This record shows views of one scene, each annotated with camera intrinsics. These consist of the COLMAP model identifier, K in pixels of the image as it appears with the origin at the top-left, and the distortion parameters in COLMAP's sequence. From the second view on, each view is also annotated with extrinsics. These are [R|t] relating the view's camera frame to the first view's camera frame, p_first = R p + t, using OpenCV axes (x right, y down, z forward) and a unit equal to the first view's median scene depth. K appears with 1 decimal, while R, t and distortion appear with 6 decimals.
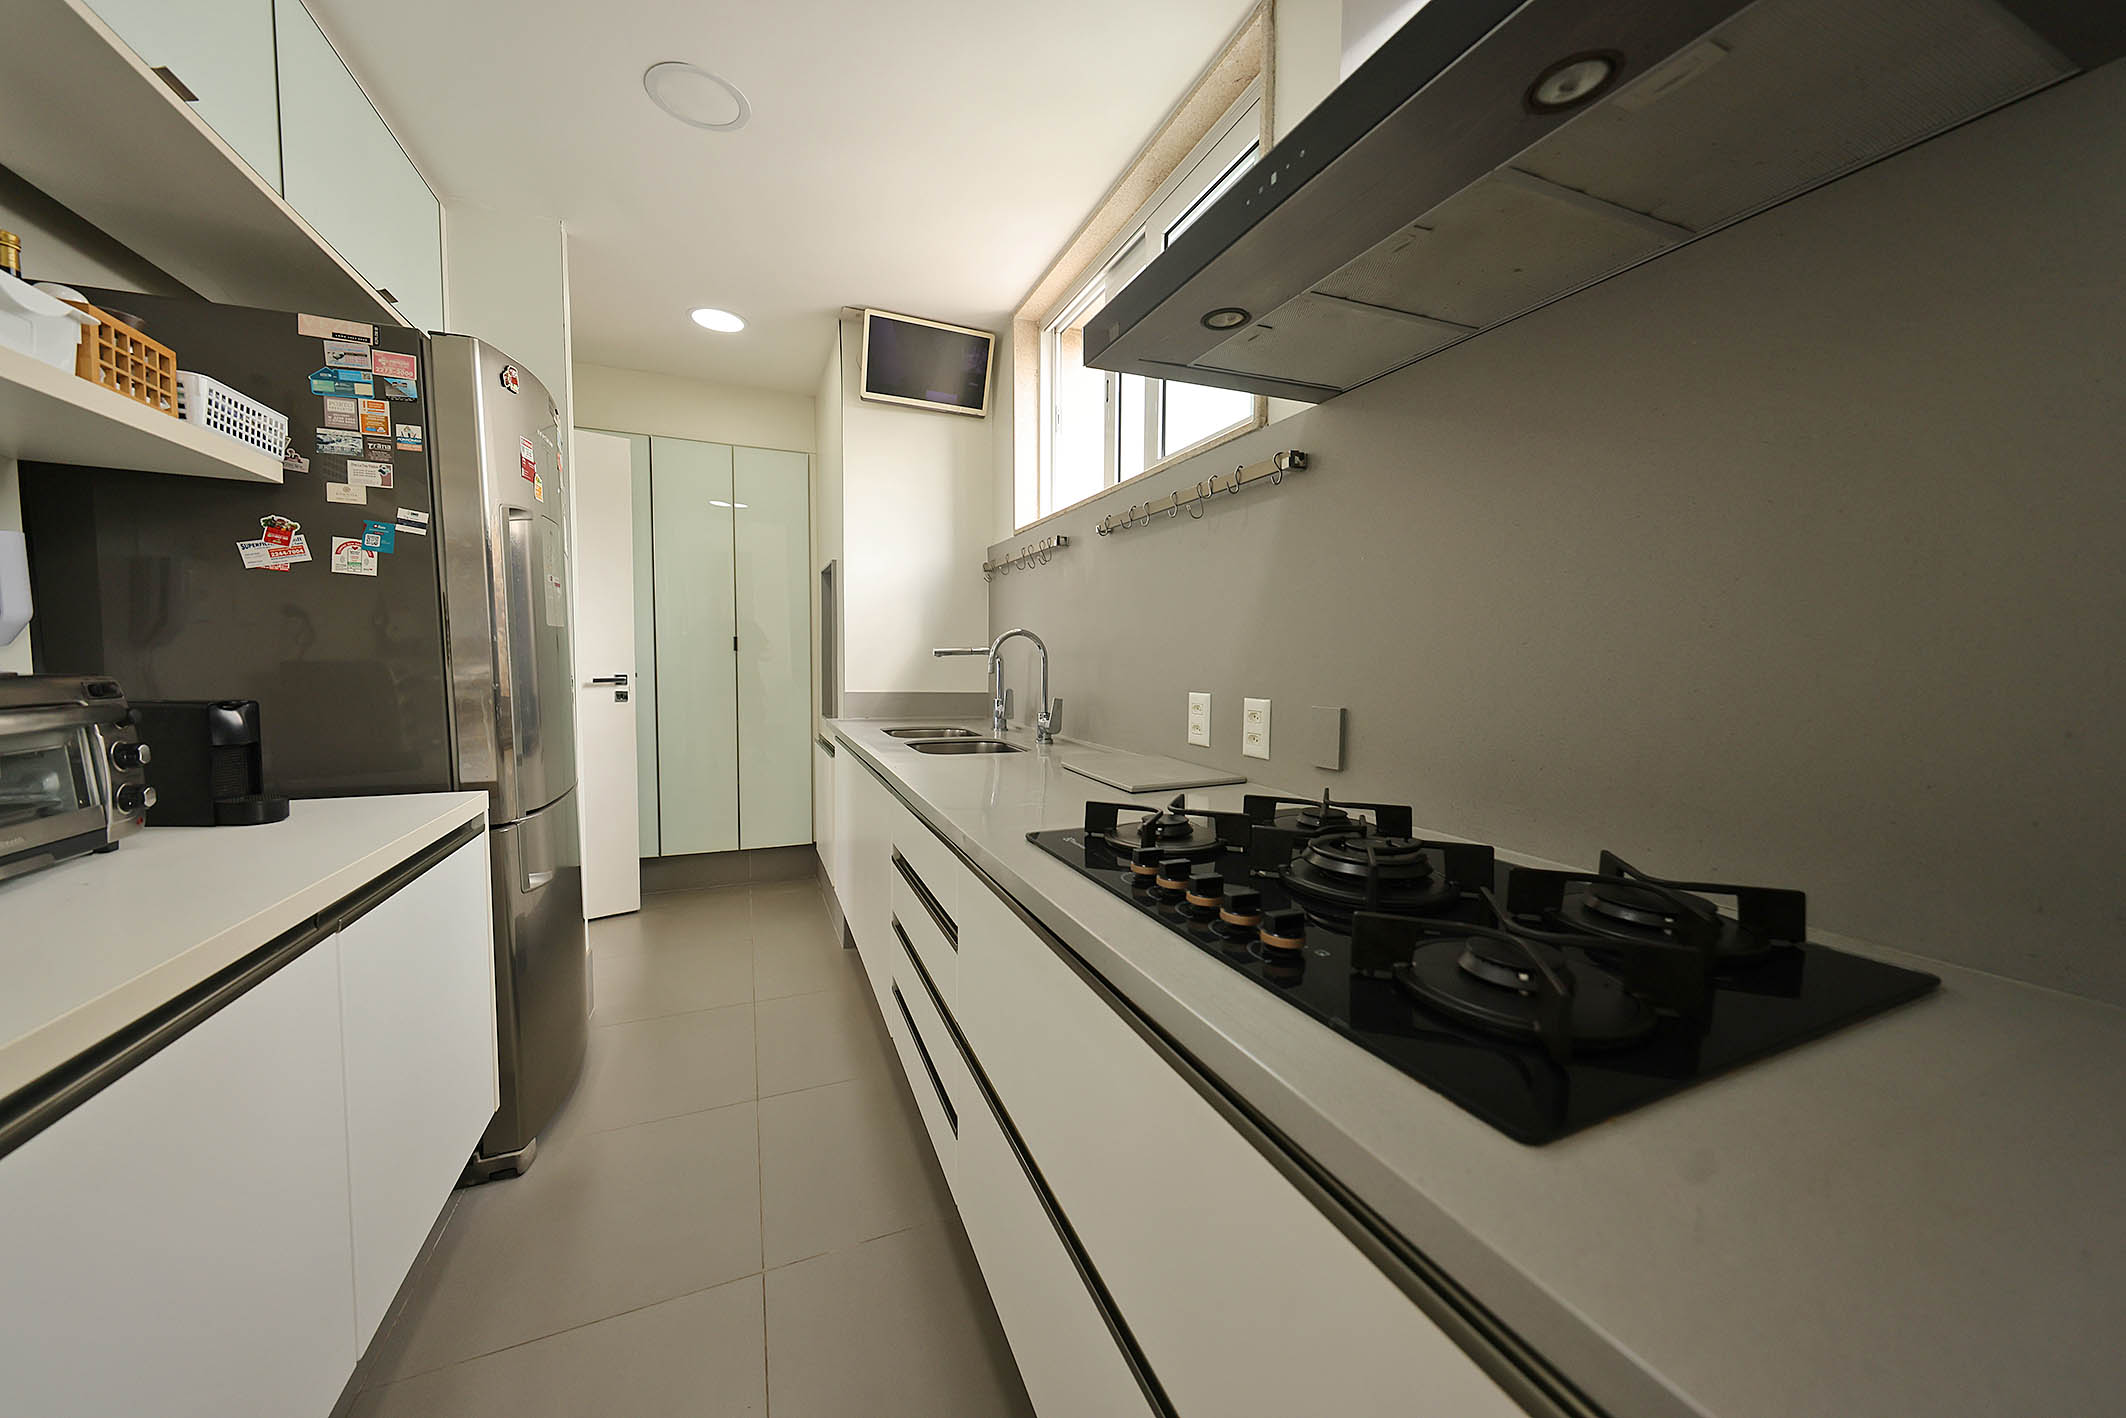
lens RADIAL K [[735.4, 0, 1067.5], [0, 735.4, 706.2], [0, 0, 1]] dist [0.002053, 0.000006]
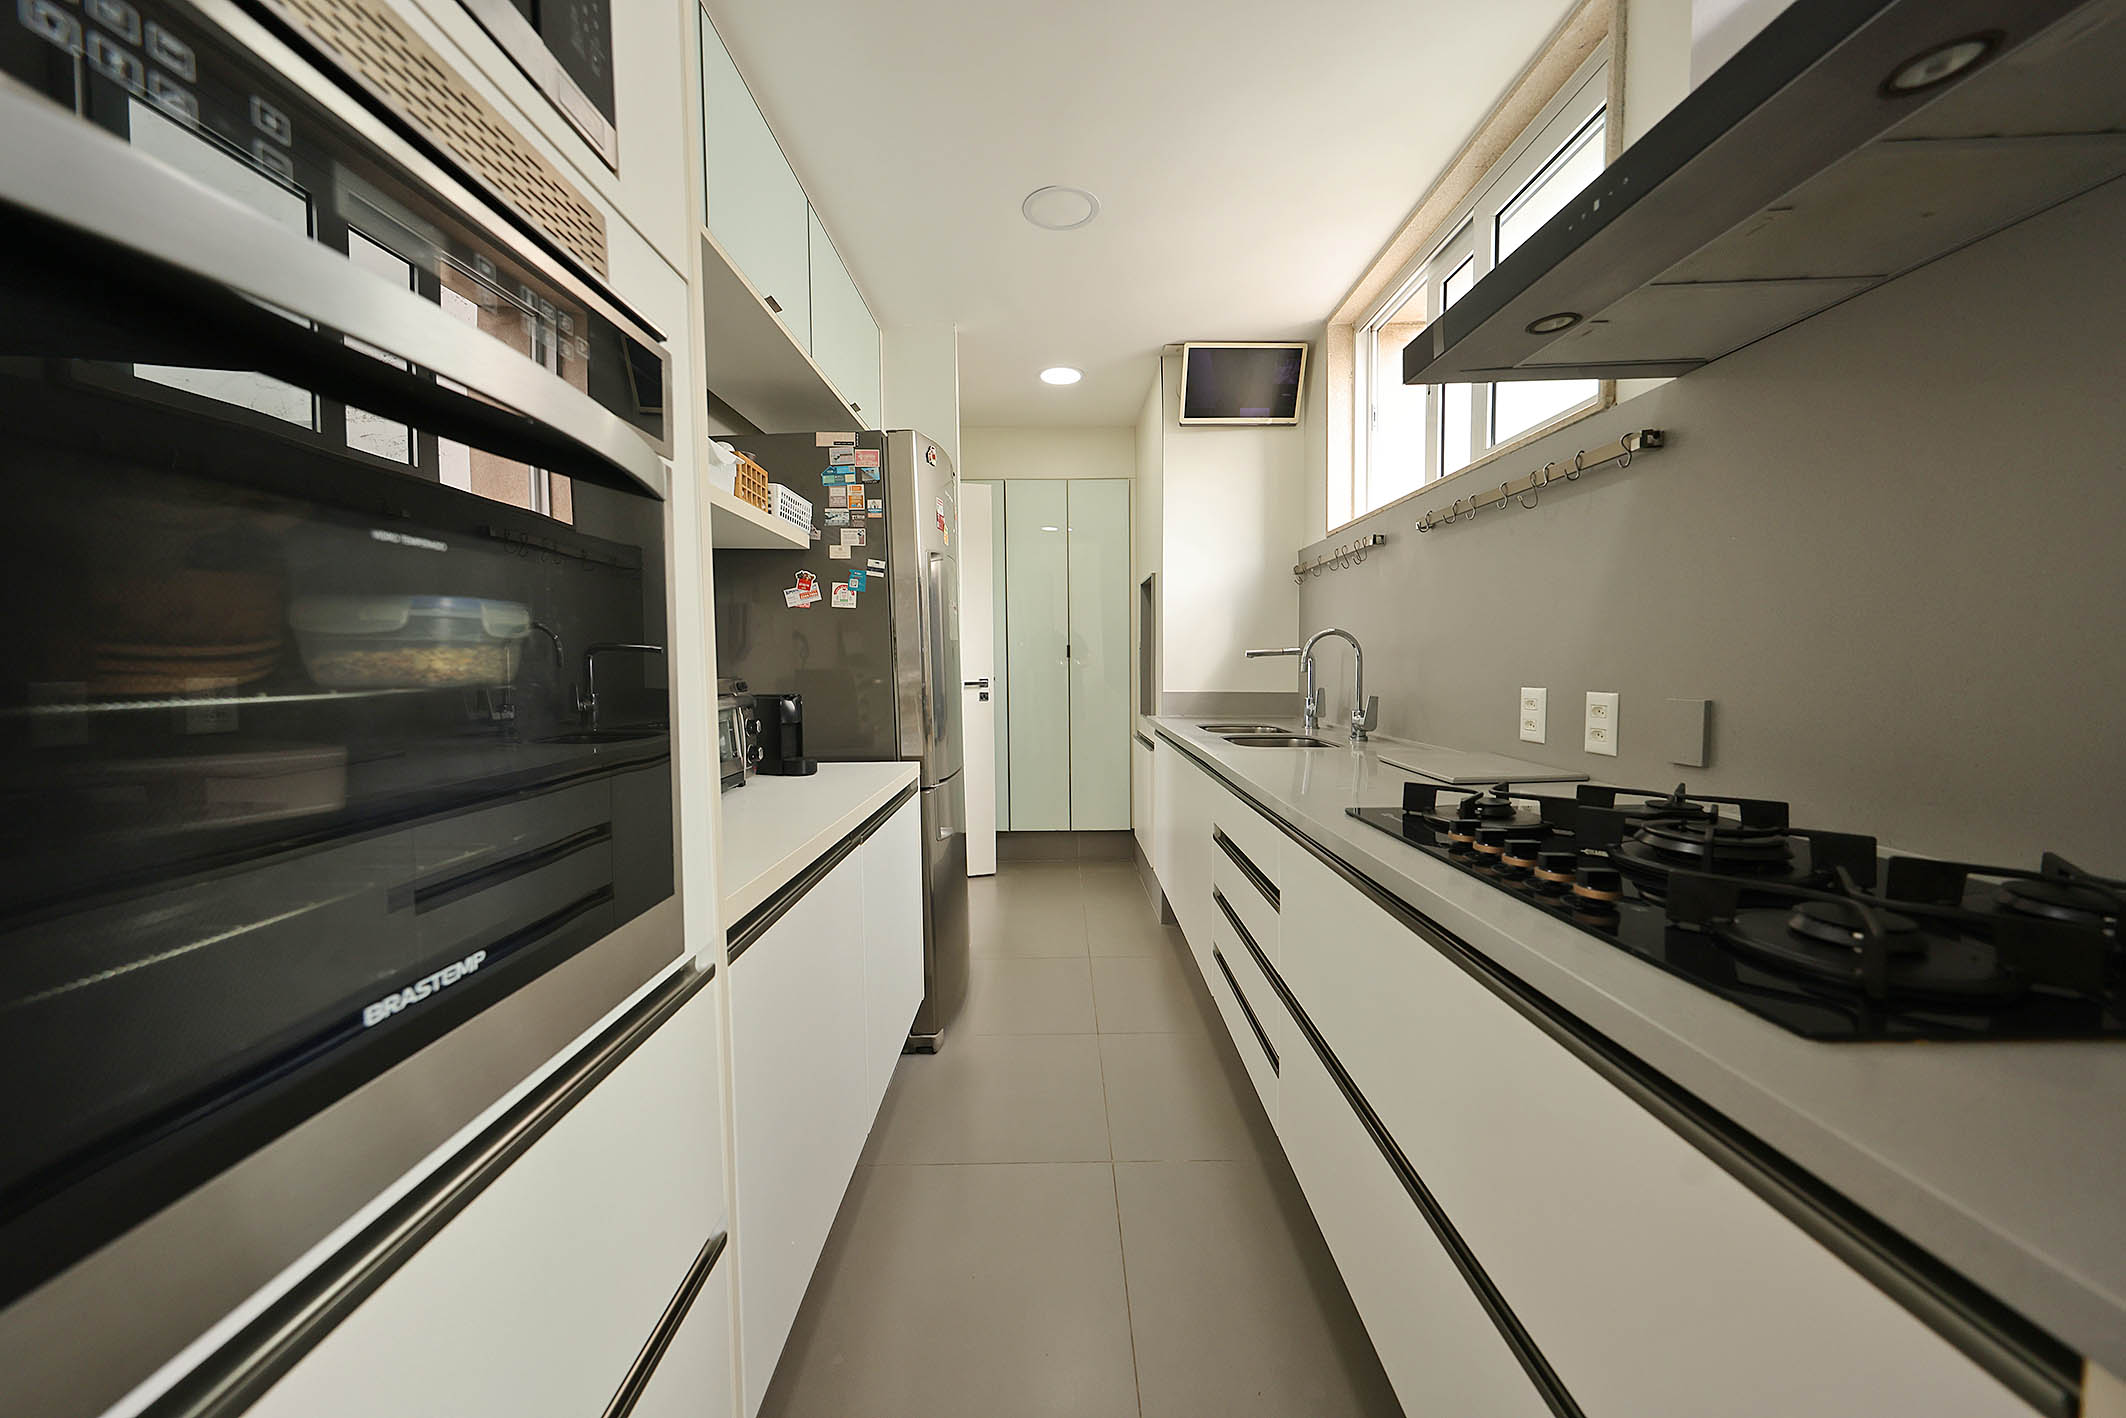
lens RADIAL K [[735.4, 0, 1067.5], [0, 735.4, 706.2], [0, 0, 1]] dist [0.002053, 0.000006]
pose [[0.920012, 0.004182, -0.391868, -0.004795], [-0.006458, 0.999969, -0.004489, 0.015207], [0.391837, 0.006660, 0.920011, -0.134758]]
